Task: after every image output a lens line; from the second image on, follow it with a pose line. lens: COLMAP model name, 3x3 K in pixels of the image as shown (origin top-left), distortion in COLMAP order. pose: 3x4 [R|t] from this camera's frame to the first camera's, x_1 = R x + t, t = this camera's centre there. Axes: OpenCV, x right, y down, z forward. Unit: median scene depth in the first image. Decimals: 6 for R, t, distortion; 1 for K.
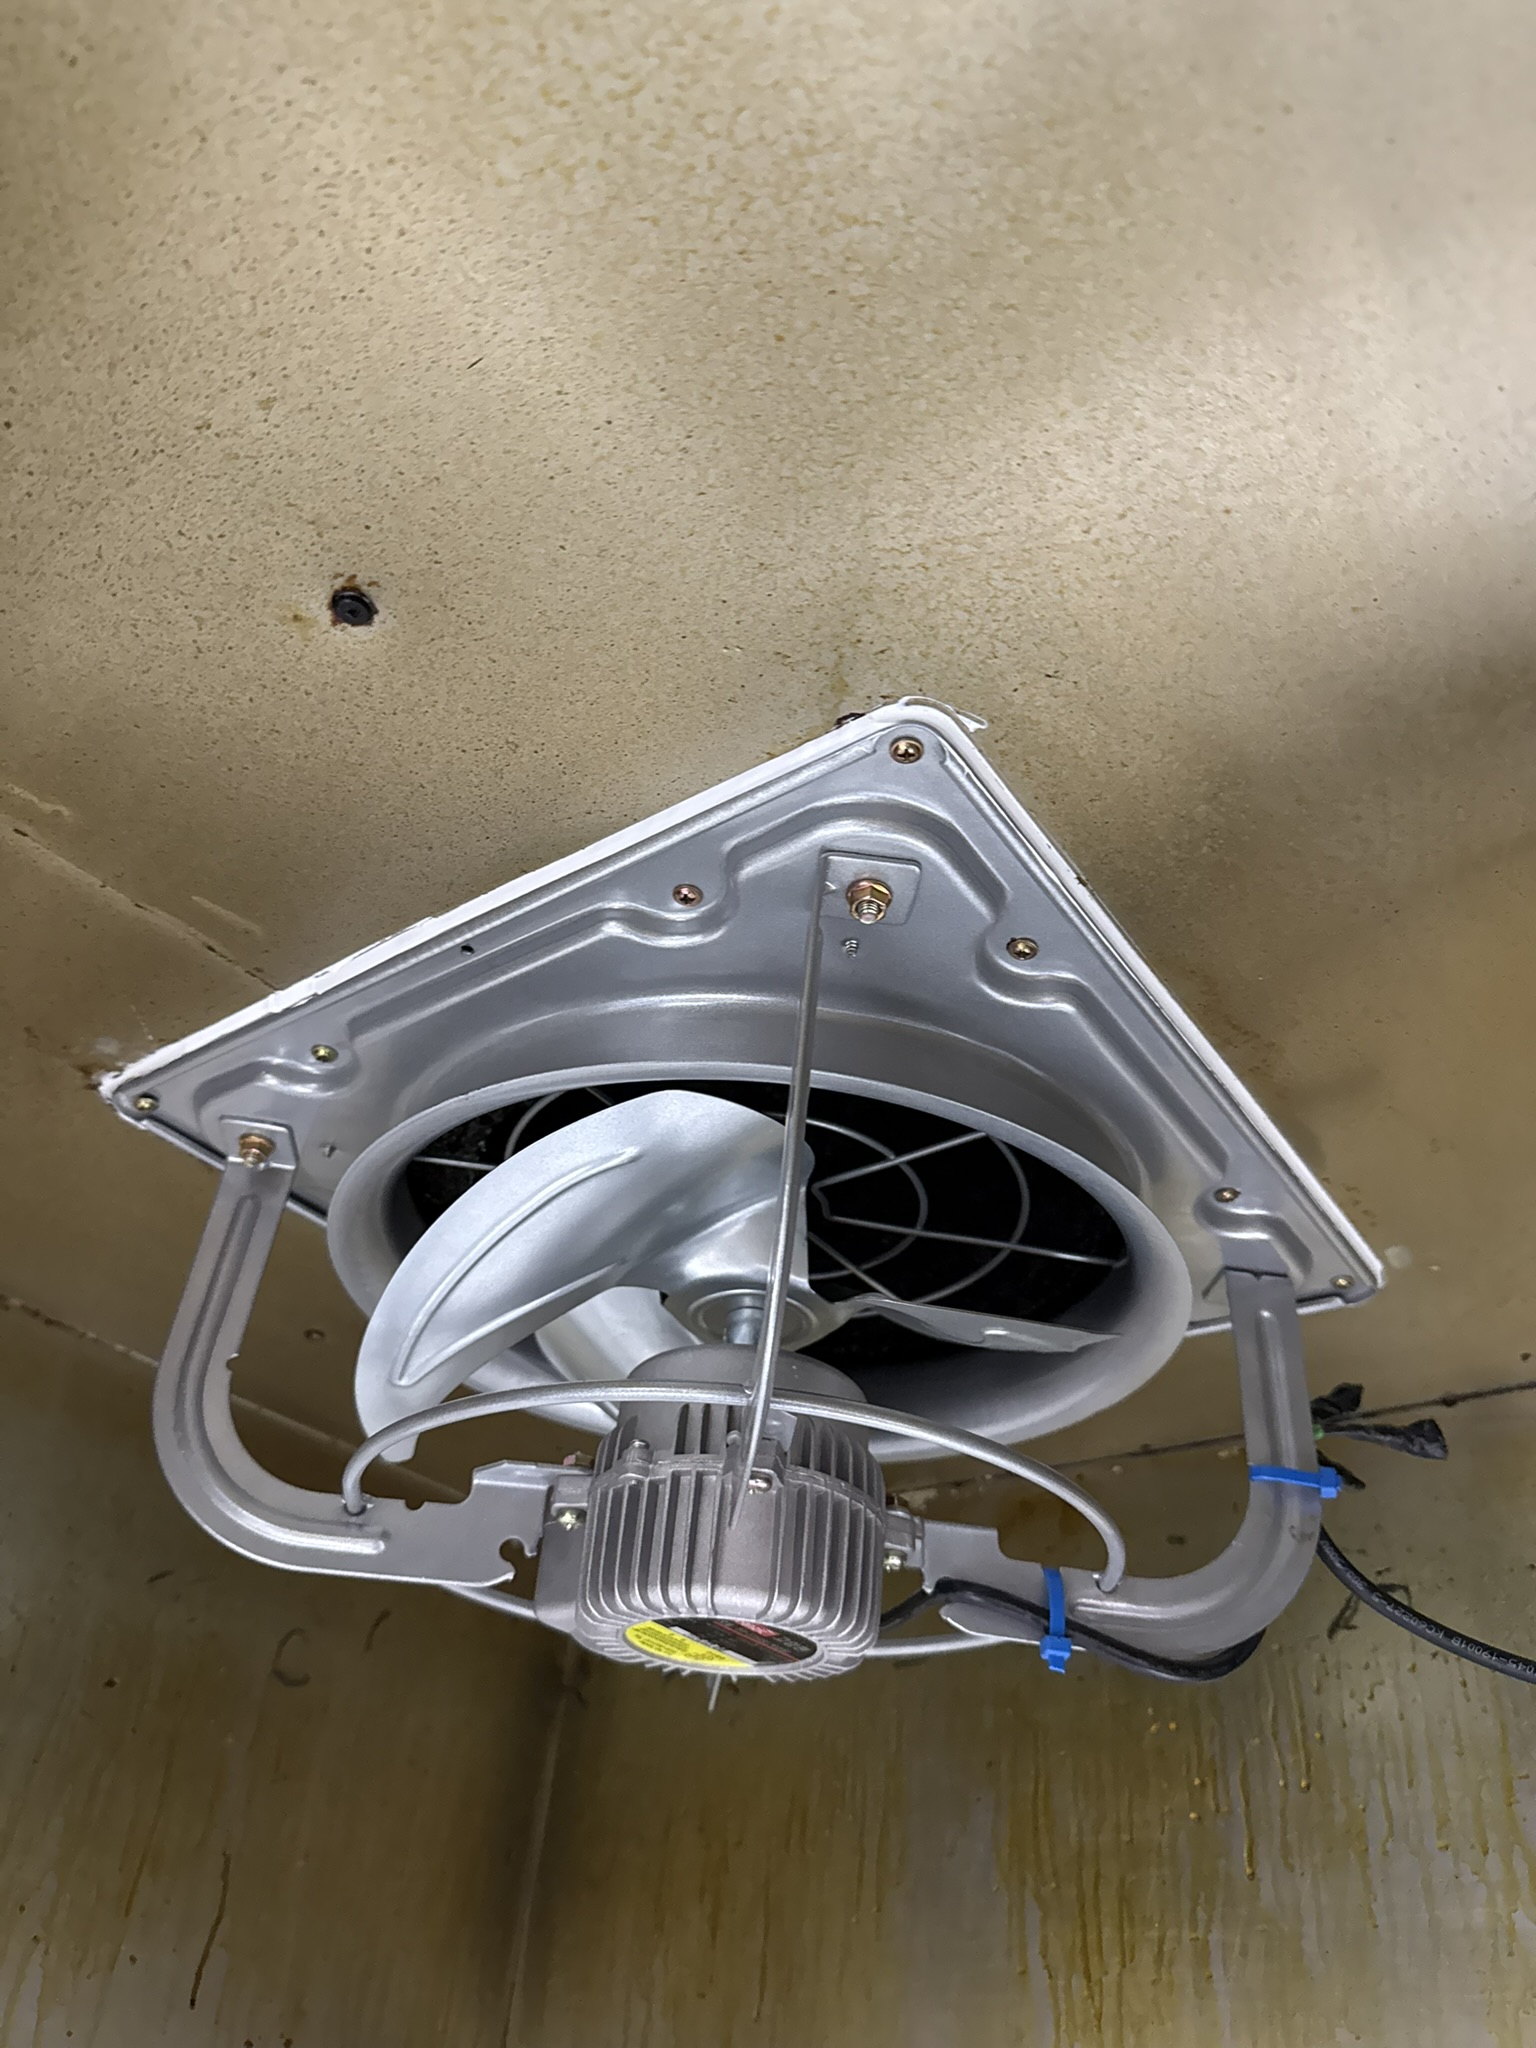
lens RADIAL K [[1459.0, 0, 772.2], [0, 1459.0, 984.9], [0, 0, 1]] dist [0.026190, -0.102195]
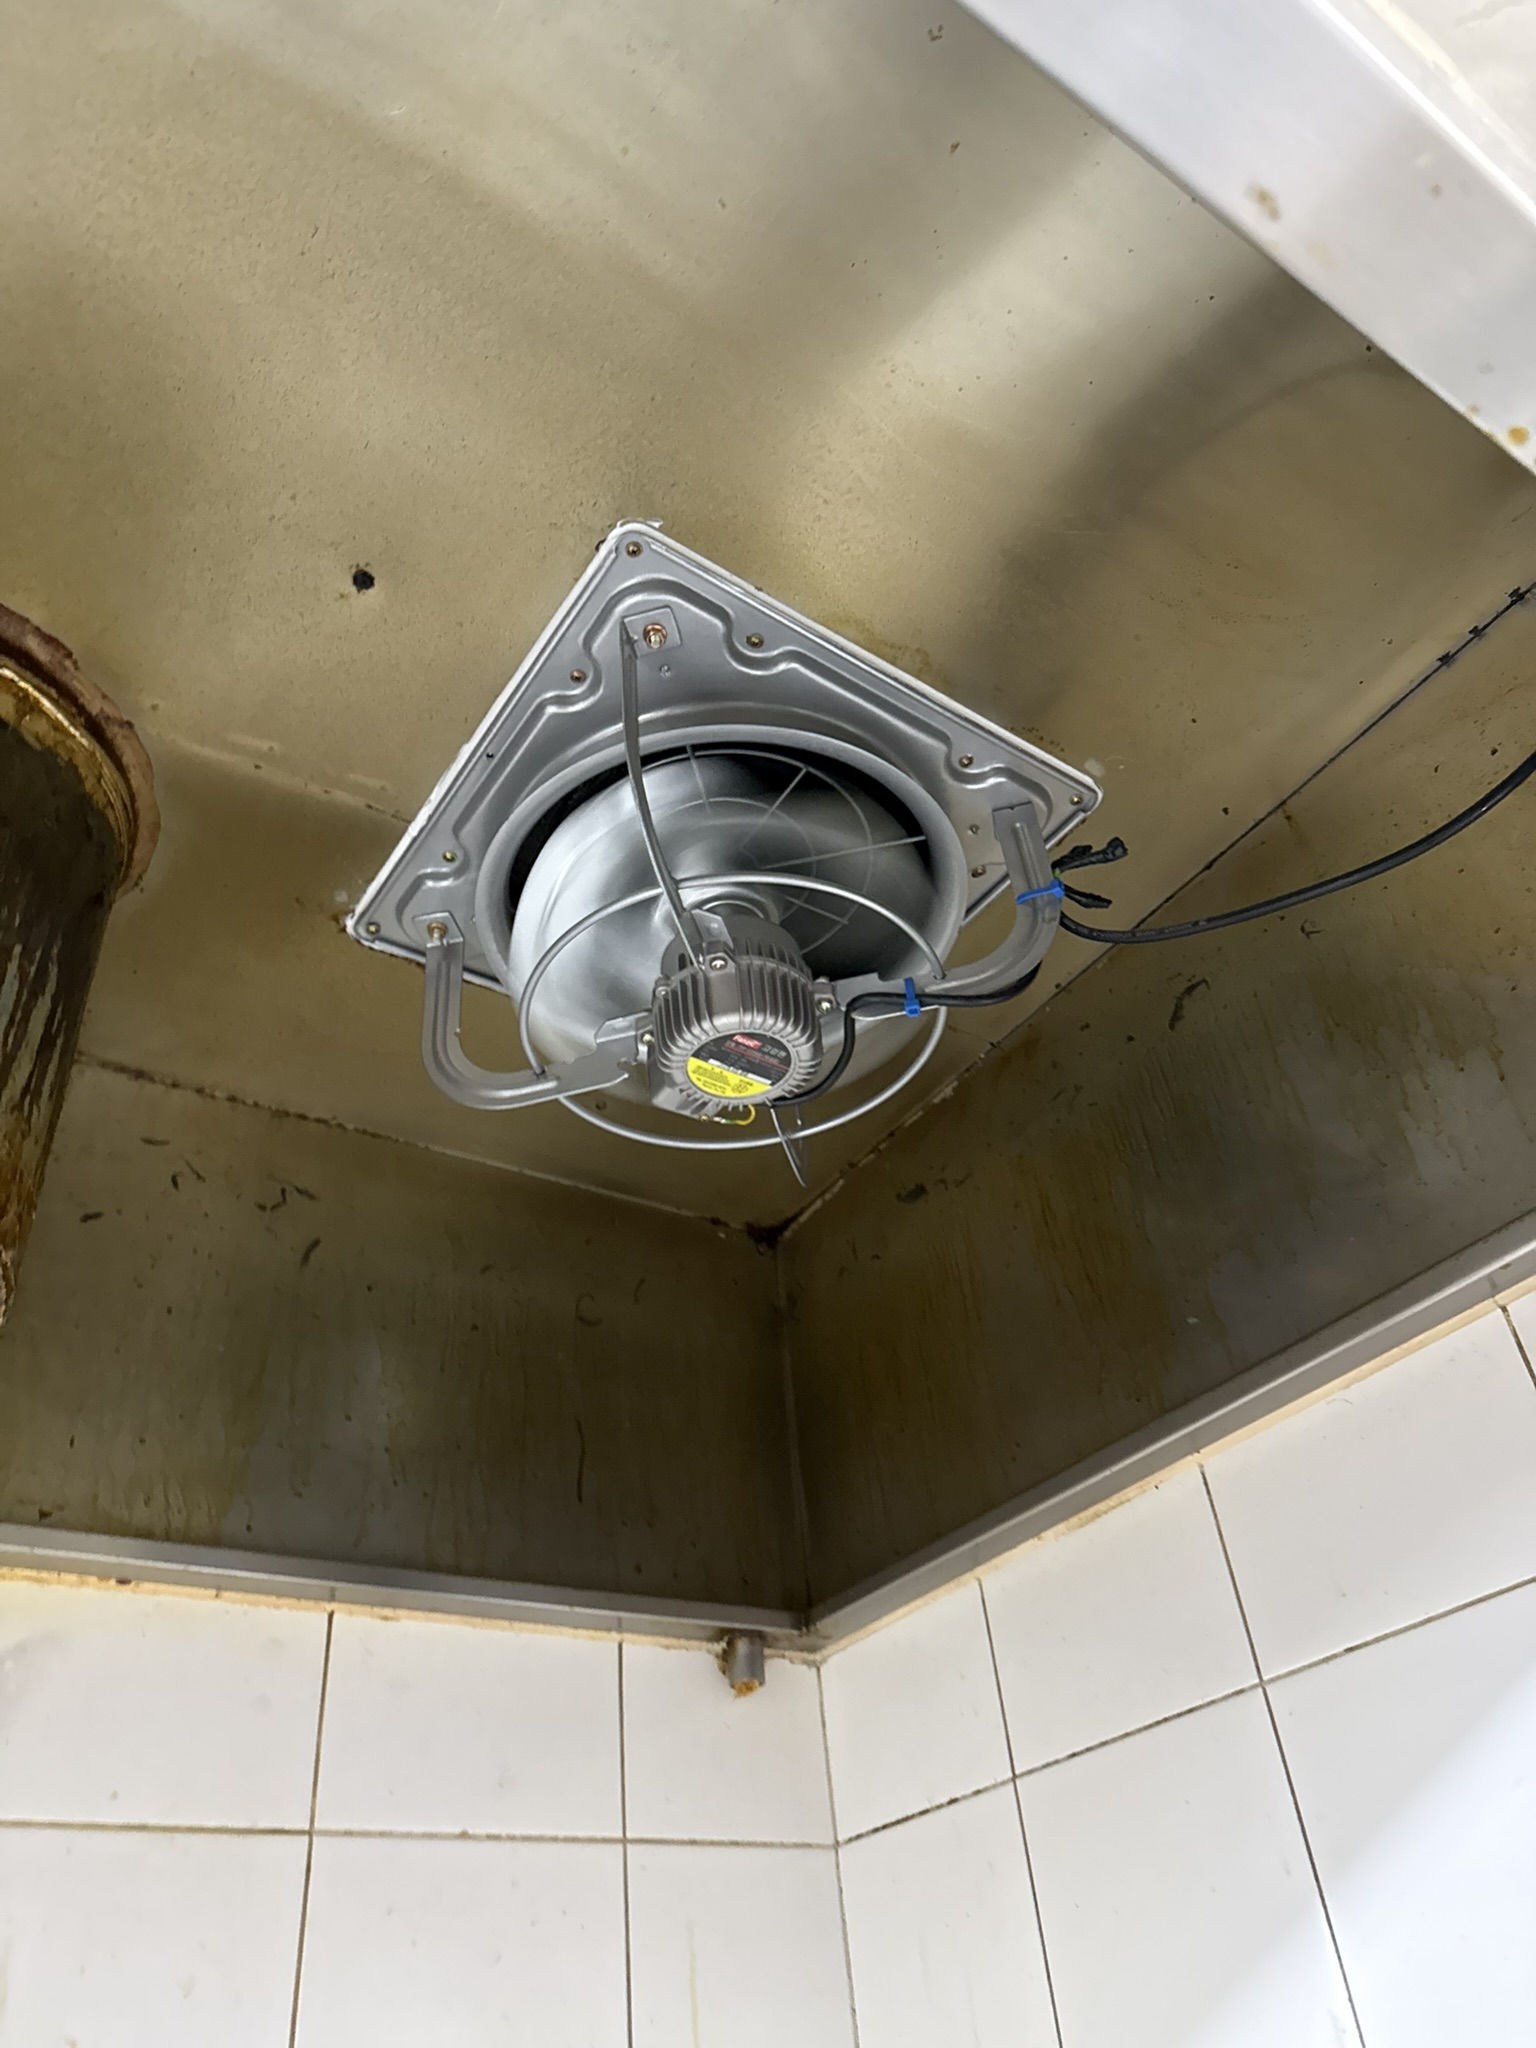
lens RADIAL K [[1459.4, 0, 778.8], [0, 1459.4, 1029.2], [0, 0, 1]] dist [0.096163, -0.180508]
pose [[0.934544, -0.328296, -0.137294, 0.310756], [0.326383, 0.944518, -0.036875, 0.550235], [0.141783, -0.010349, 0.989844, -0.907804]]
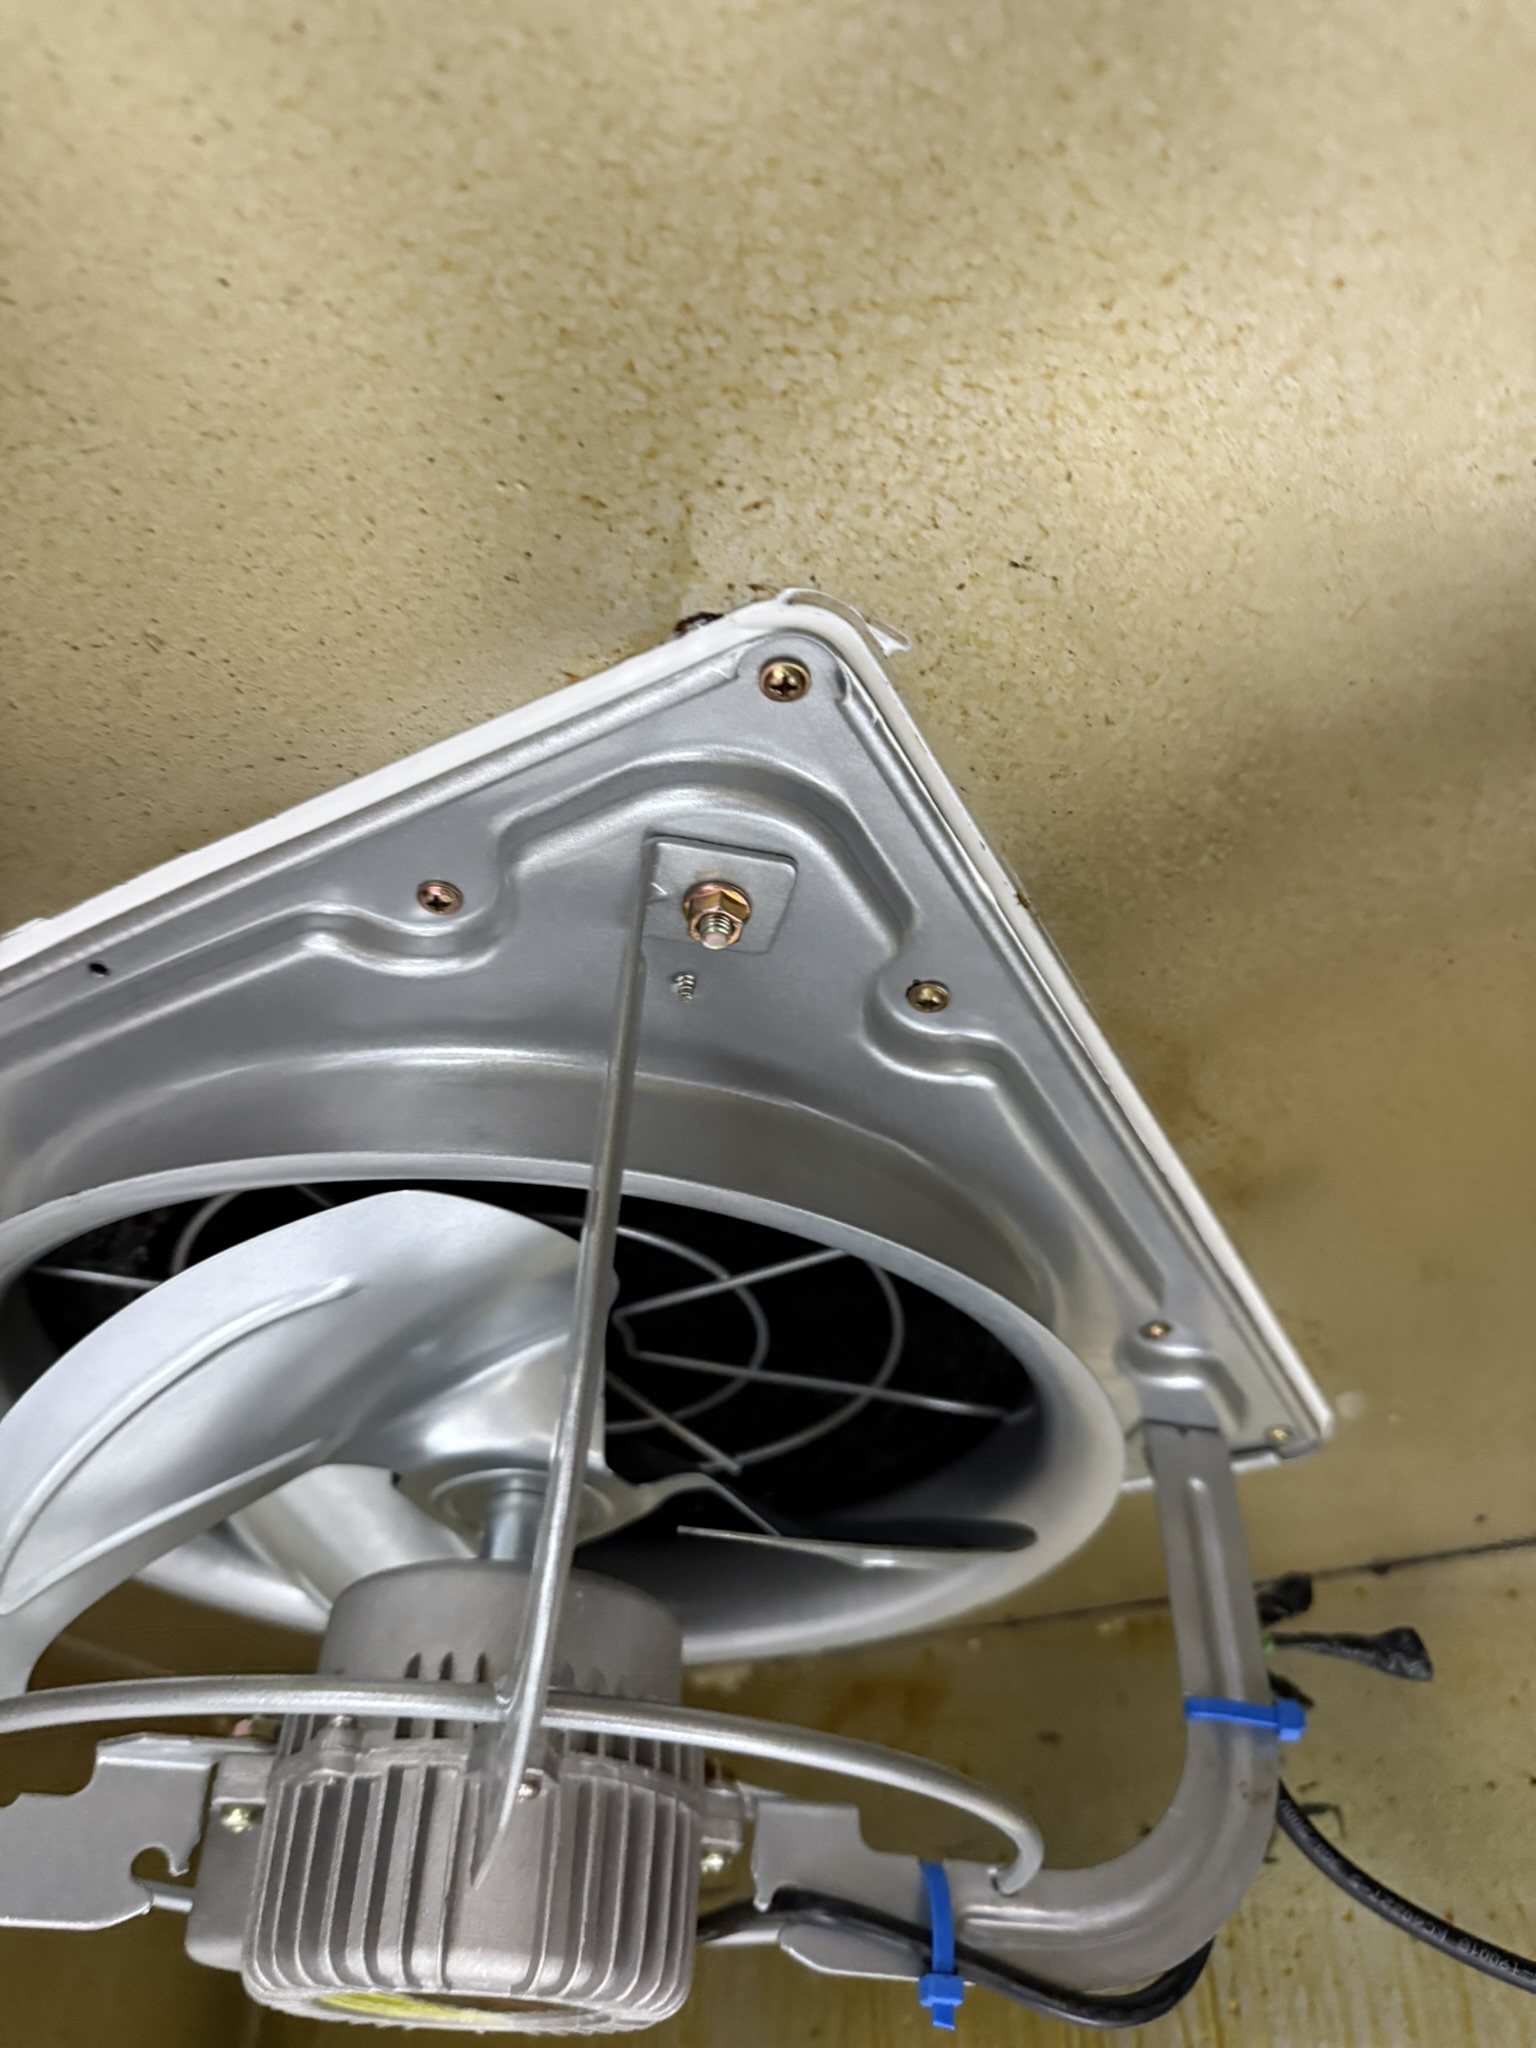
lens RADIAL K [[1524.4, 0, 742.5], [0, 1524.4, 1054.3], [0, 0, 1]] dist [0.073052, -0.144050]
pose [[0.993187, 0.029361, 0.112770, 0.002288], [-0.030738, 0.999472, 0.010487, -0.002360], [-0.112403, -0.013882, 0.993566, 0.292909]]
